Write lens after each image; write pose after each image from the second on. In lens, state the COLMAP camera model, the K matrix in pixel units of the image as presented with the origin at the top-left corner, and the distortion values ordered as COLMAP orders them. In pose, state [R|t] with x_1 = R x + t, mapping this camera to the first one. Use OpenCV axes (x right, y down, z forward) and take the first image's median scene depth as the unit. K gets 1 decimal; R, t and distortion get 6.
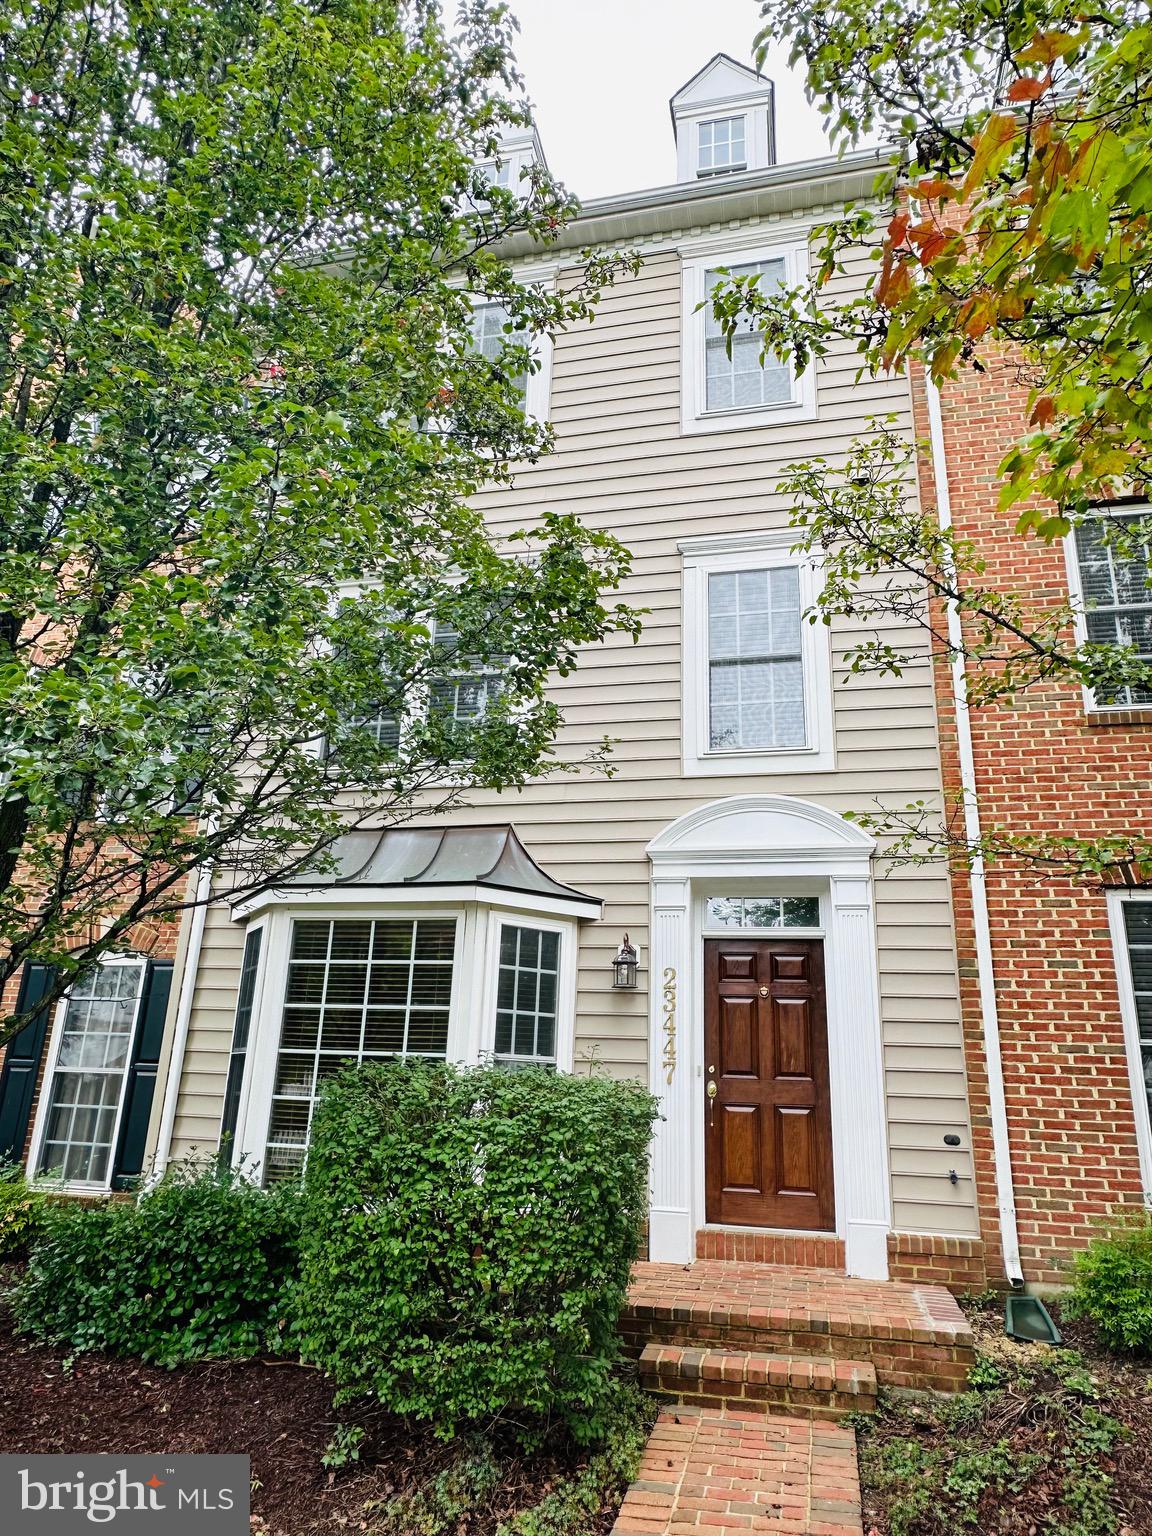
lens RADIAL K [[971.6, 0, 559.9], [0, 971.6, 765.0], [0, 0, 1]] dist [-0.029052, 0.035896]
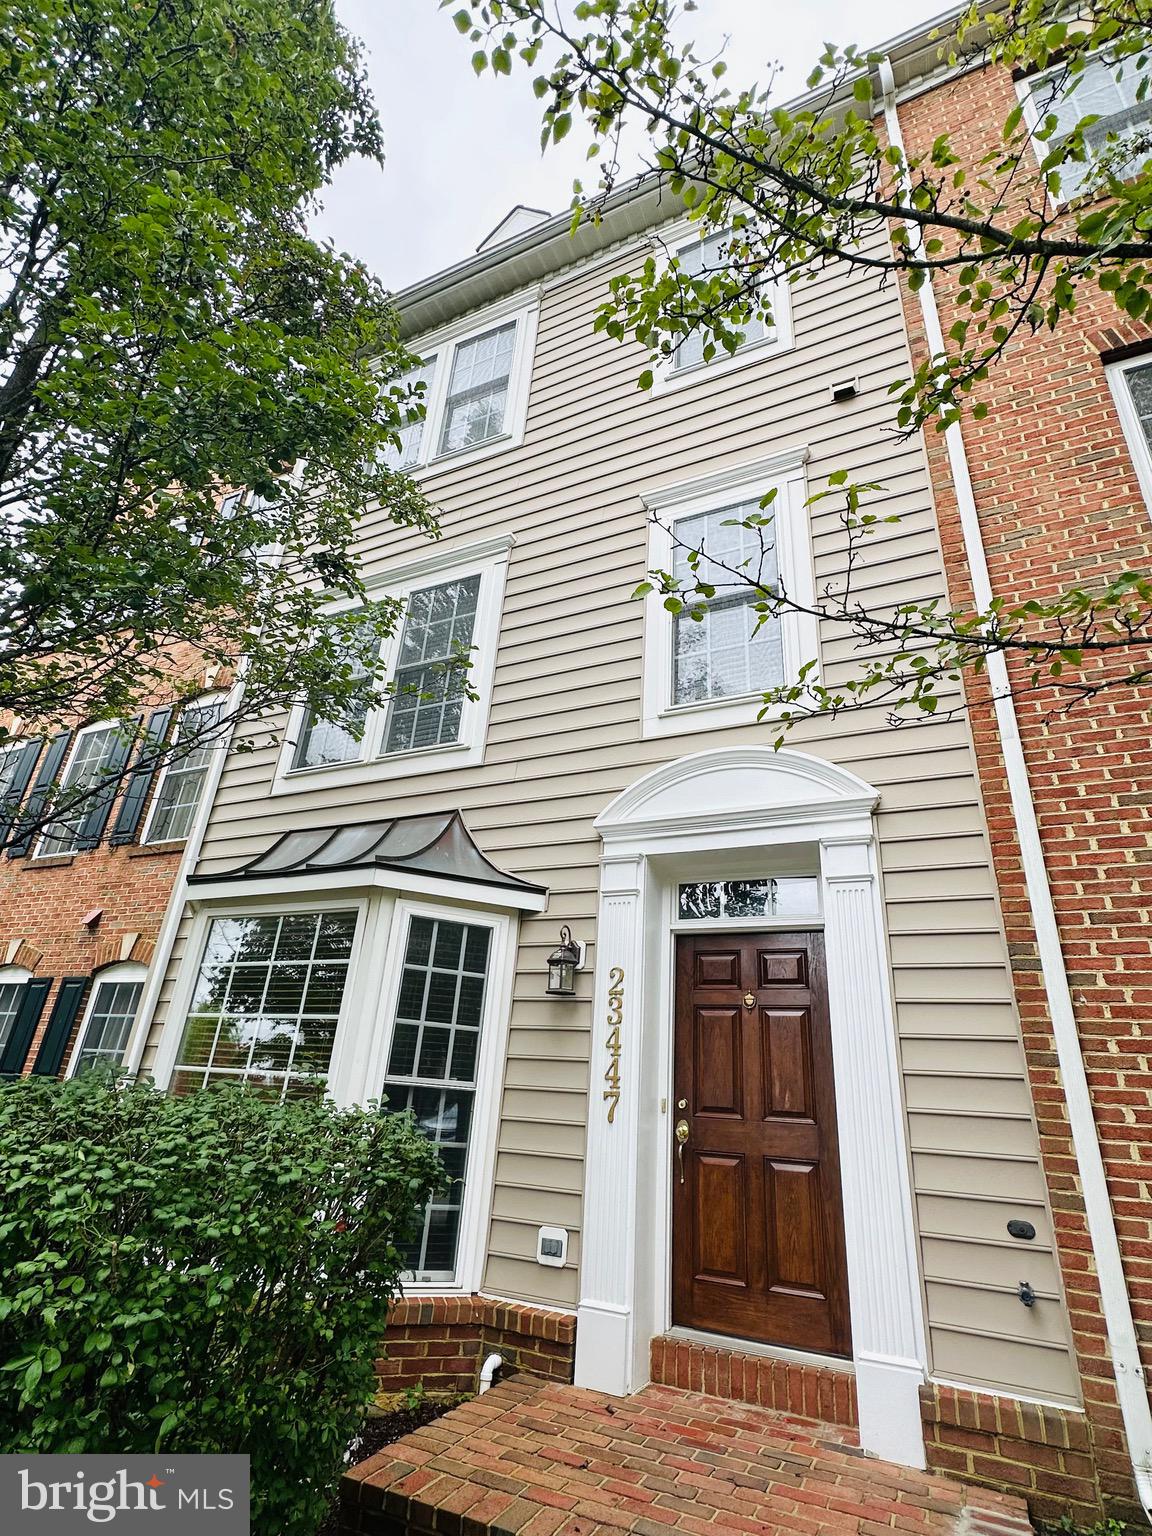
lens RADIAL K [[743.8, 0, 577.9], [0, 743.8, 773.1], [0, 0, 1]] dist [-0.002756, 0.001729]
pose [[0.978688, -0.061951, -0.195785, 0.225639], [0.039548, 0.992423, -0.116333, 0.129921], [0.201509, 0.106111, 0.973722, 0.416050]]
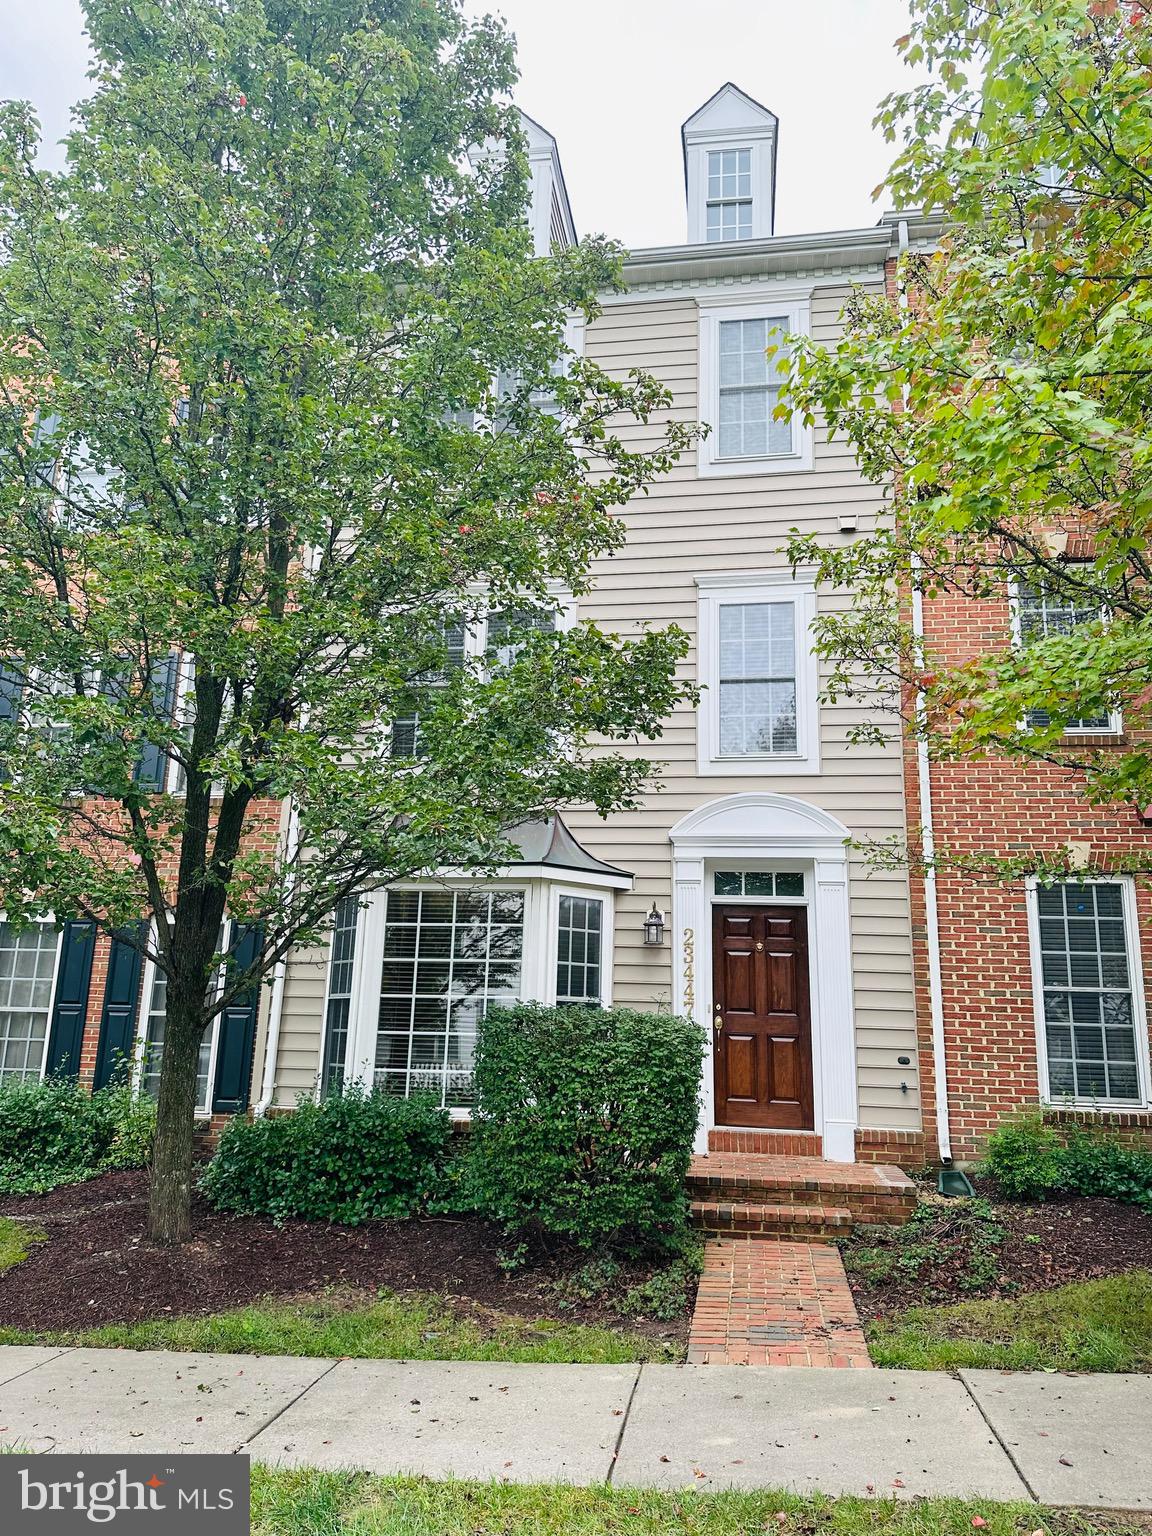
lens RADIAL K [[1094.3, 0, 549.0], [0, 1094.3, 743.5], [0, 0, 1]] dist [0.060935, -0.048314]
pose [[0.996964, 0.010626, 0.077141, -0.196680], [-0.016267, 0.997209, 0.072874, -0.145396], [-0.076152, -0.073907, 0.994353, -0.429546]]
